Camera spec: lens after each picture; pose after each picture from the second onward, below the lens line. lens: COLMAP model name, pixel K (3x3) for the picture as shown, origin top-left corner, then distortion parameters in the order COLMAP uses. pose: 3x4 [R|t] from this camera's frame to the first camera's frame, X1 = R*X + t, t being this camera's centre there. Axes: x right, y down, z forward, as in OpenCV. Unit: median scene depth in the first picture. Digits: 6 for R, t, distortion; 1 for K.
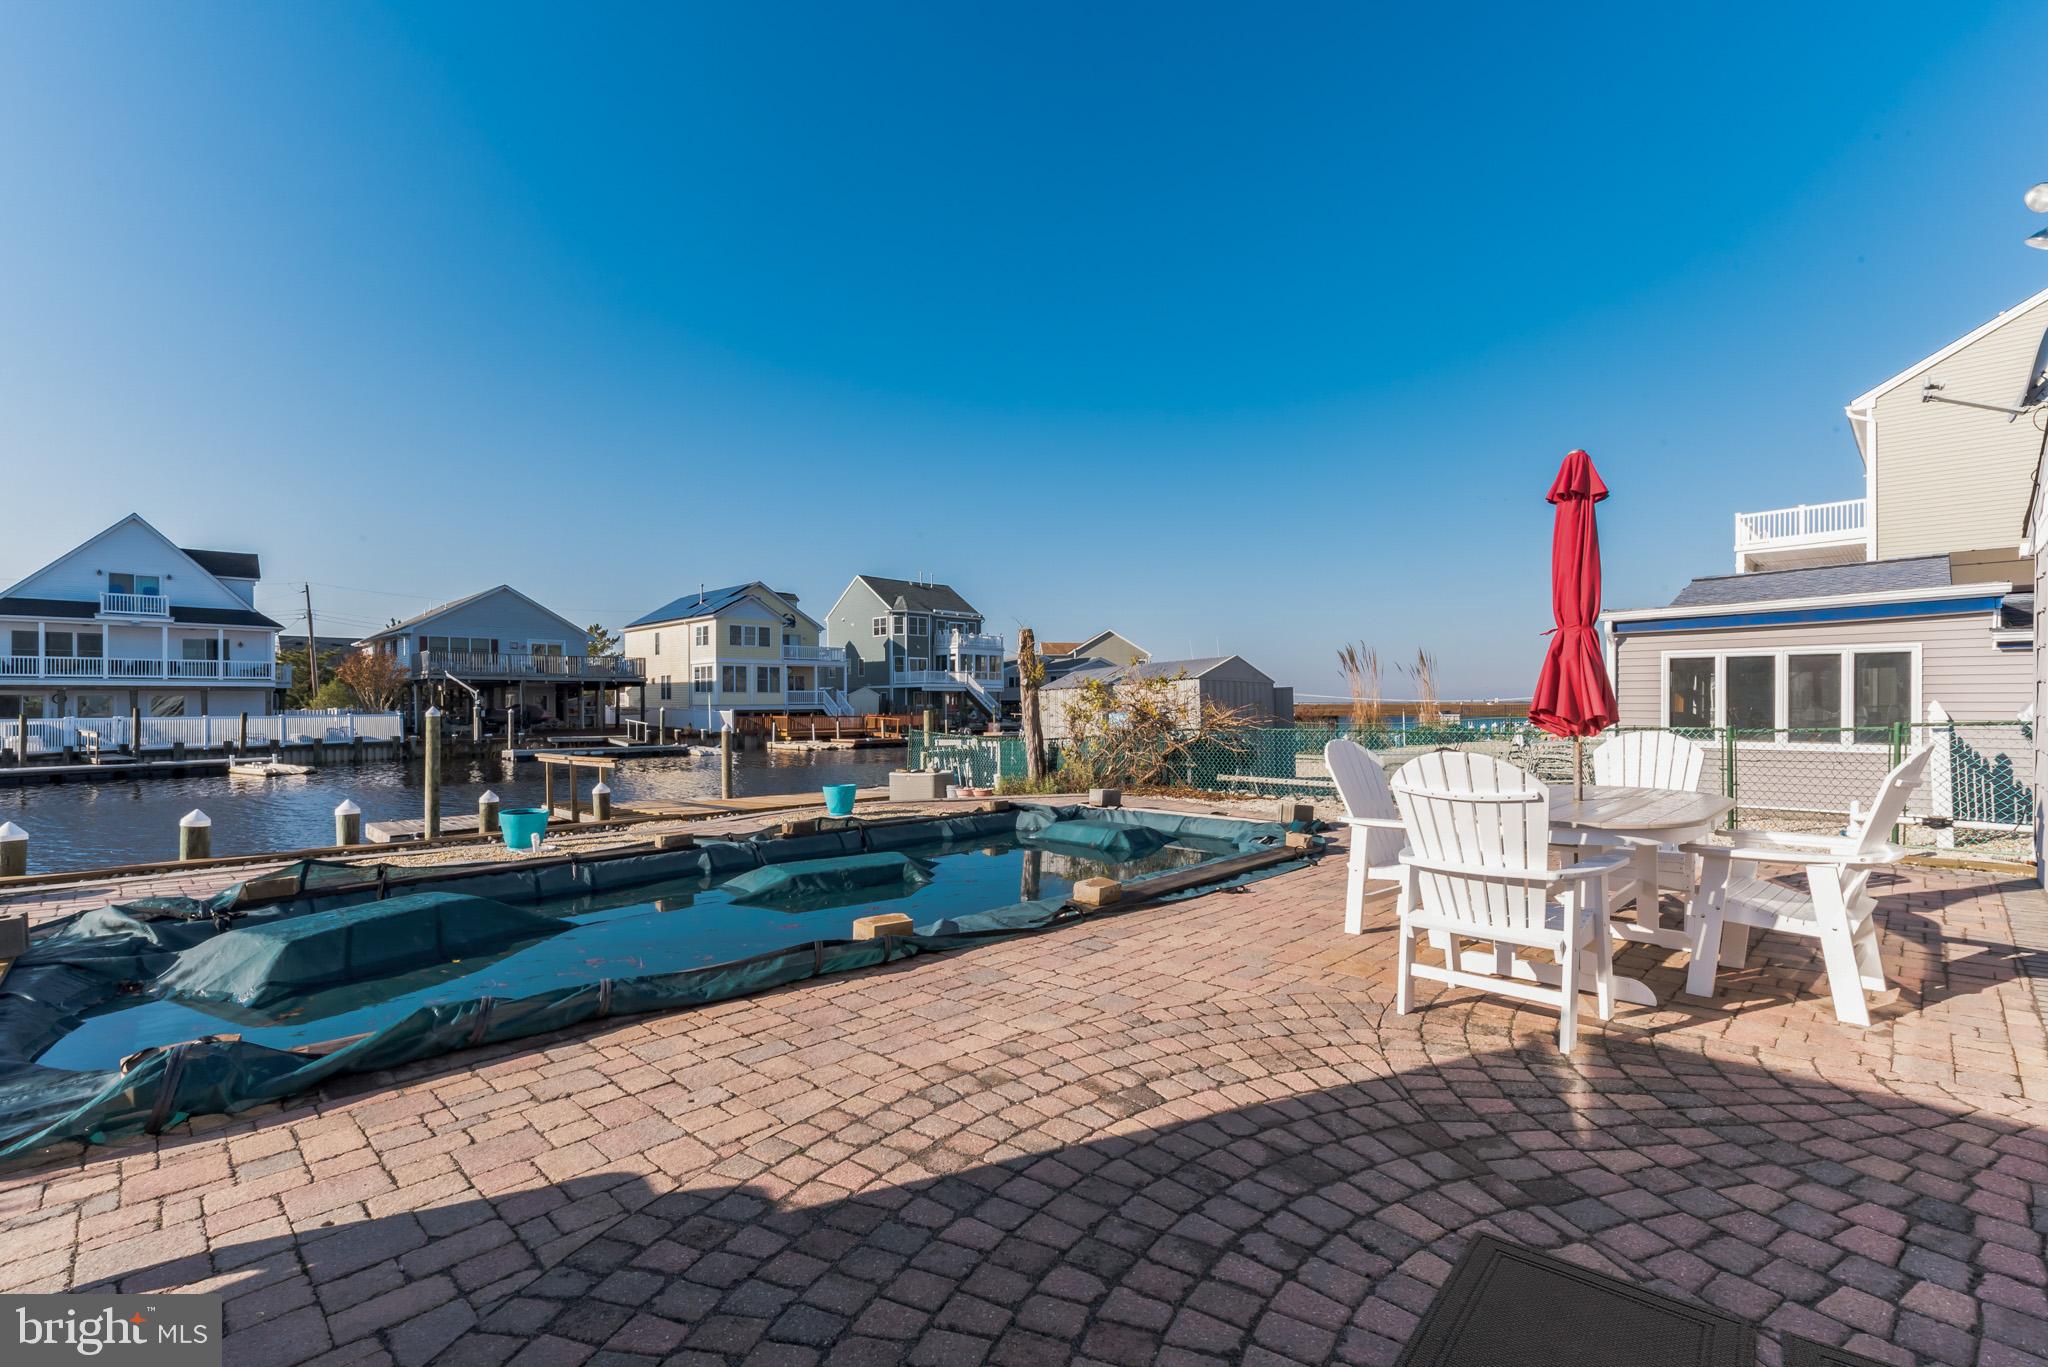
lens RADIAL K [[907.2, 0, 1031.1], [0, 907.2, 706.8], [0, 0, 1]] dist [-0.000533, -0.000208]
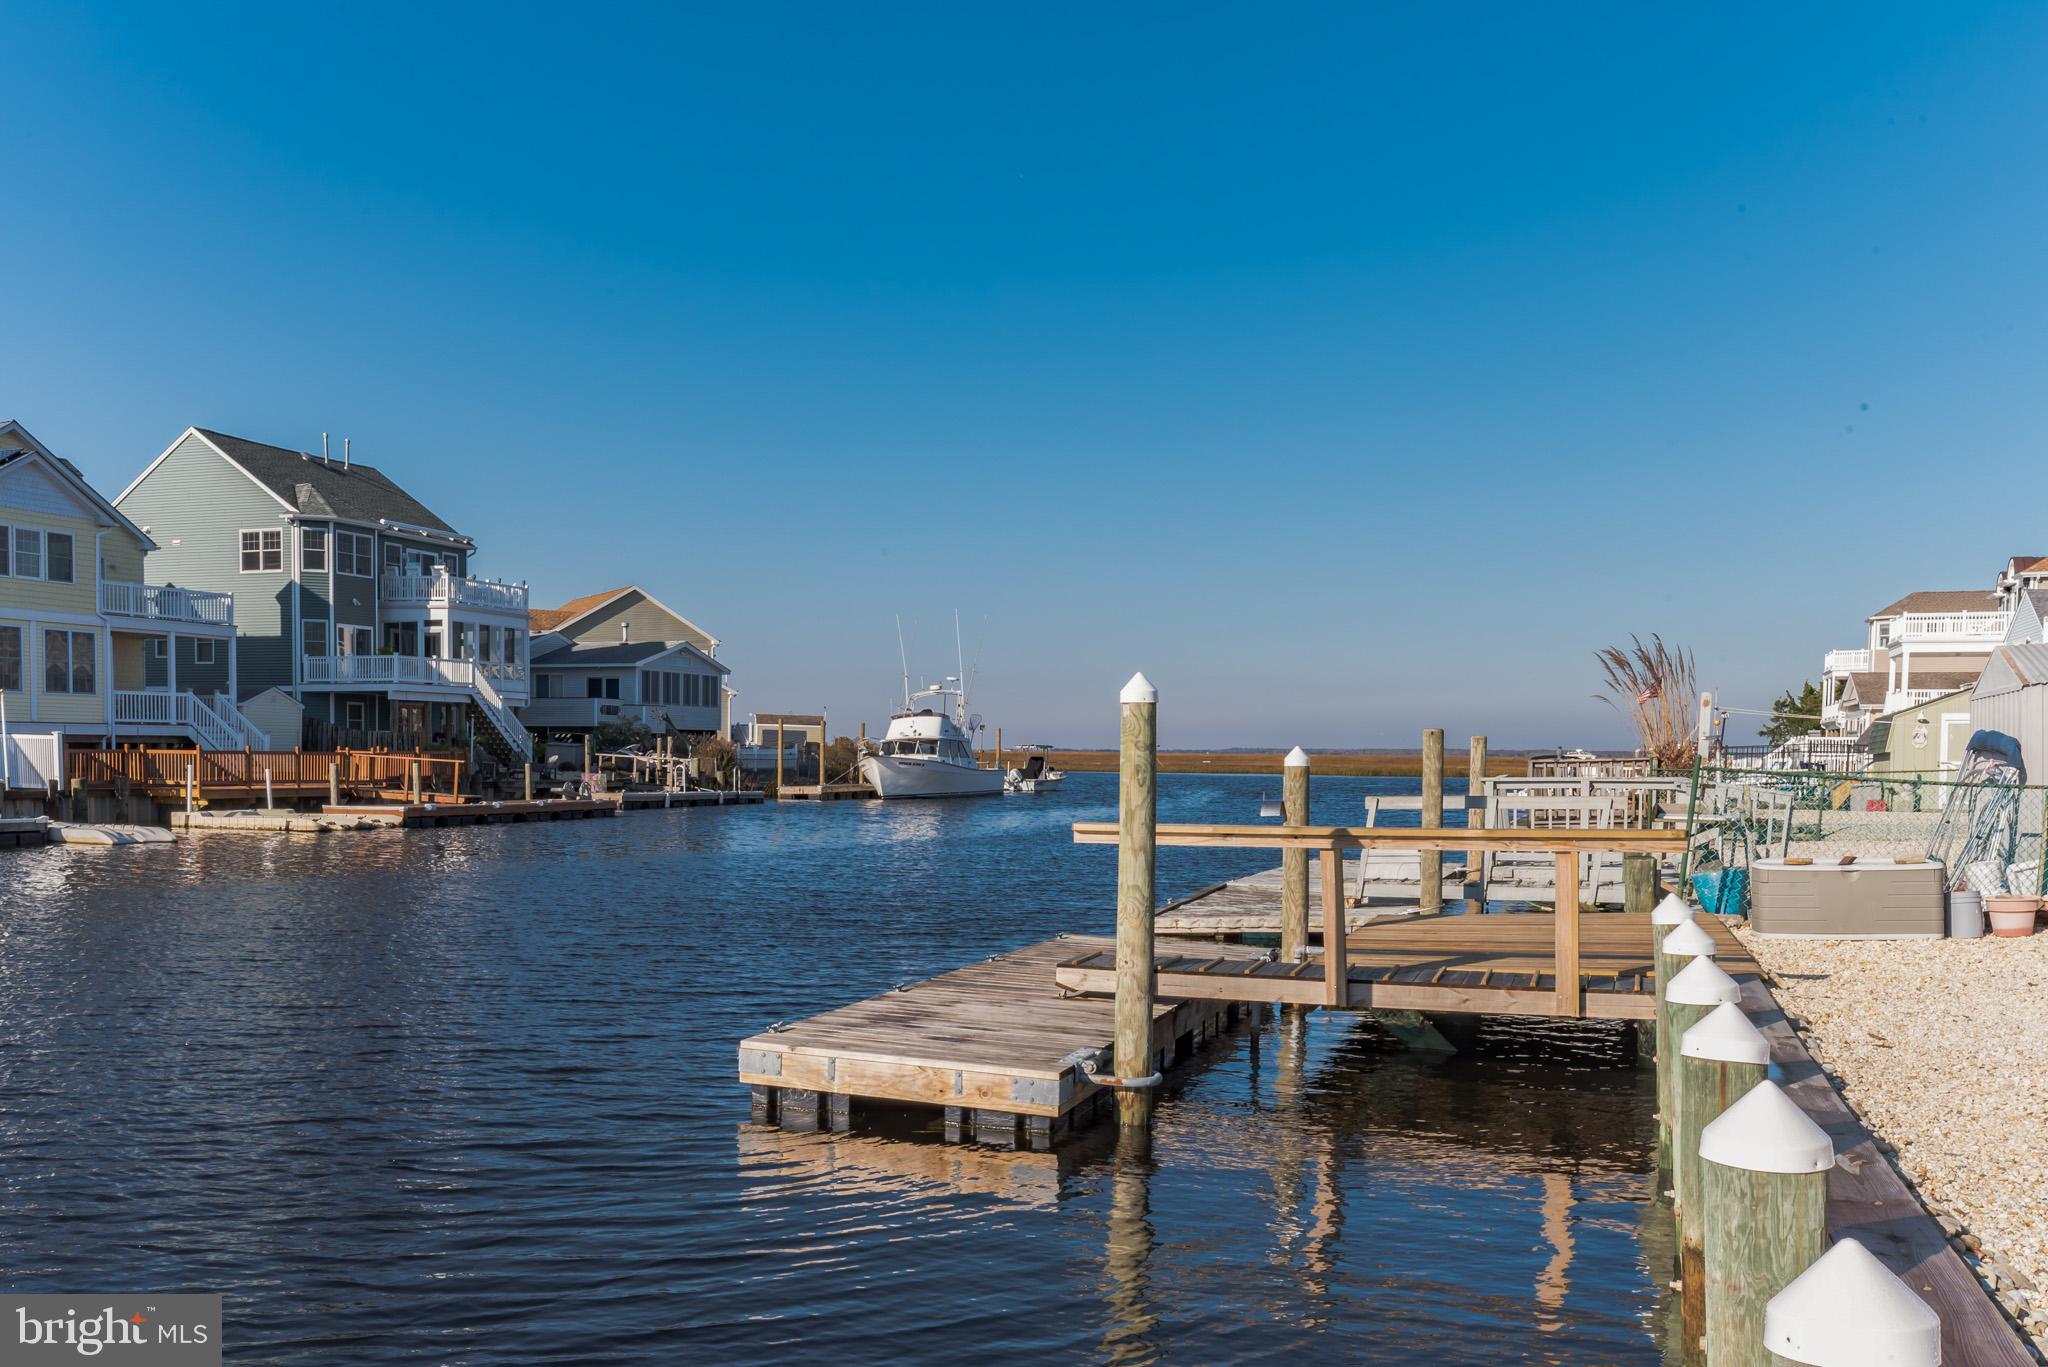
lens RADIAL K [[1765.4, 0, 939.0], [0, 1765.4, 835.6], [0, 0, 1]] dist [0.003999, -0.000844]
pose [[0.920728, -0.004406, 0.390181, -0.277790], [-0.014102, 0.998907, 0.044558, 0.008685], [-0.389951, -0.046528, 0.919659, 0.120353]]
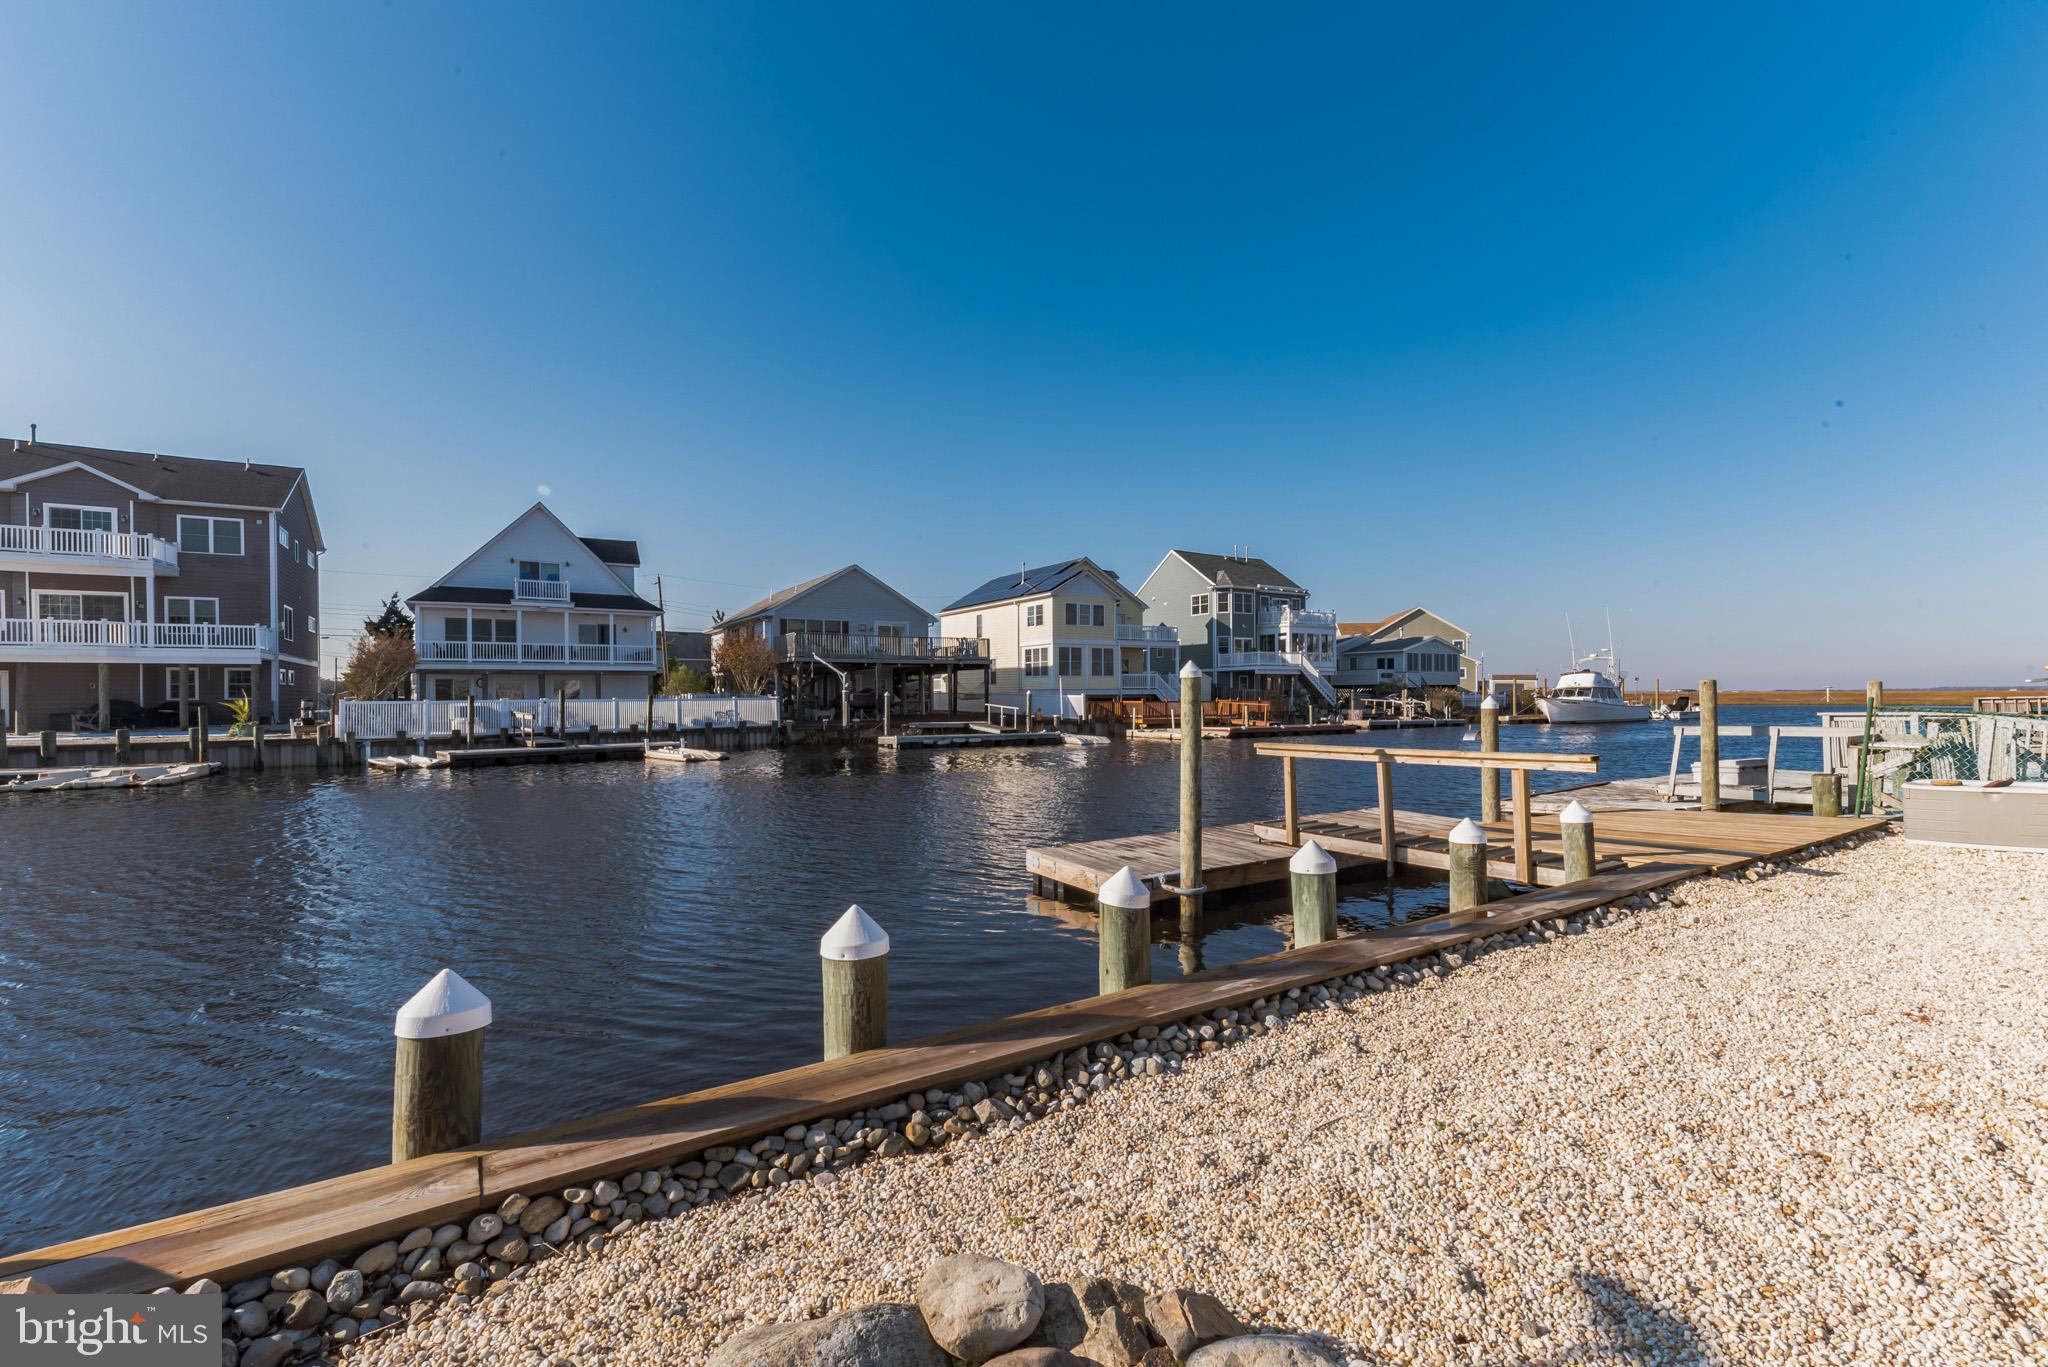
lens RADIAL K [[896.5, 0, 1030.4], [0, 896.5, 695.9], [0, 0, 1]] dist [-0.001207, -0.000068]
pose [[0.973895, -0.001525, -0.226994, -0.179320], [0.001266, 0.999998, -0.001287, 0.006441], [0.226996, 0.000966, 0.973895, 0.113222]]
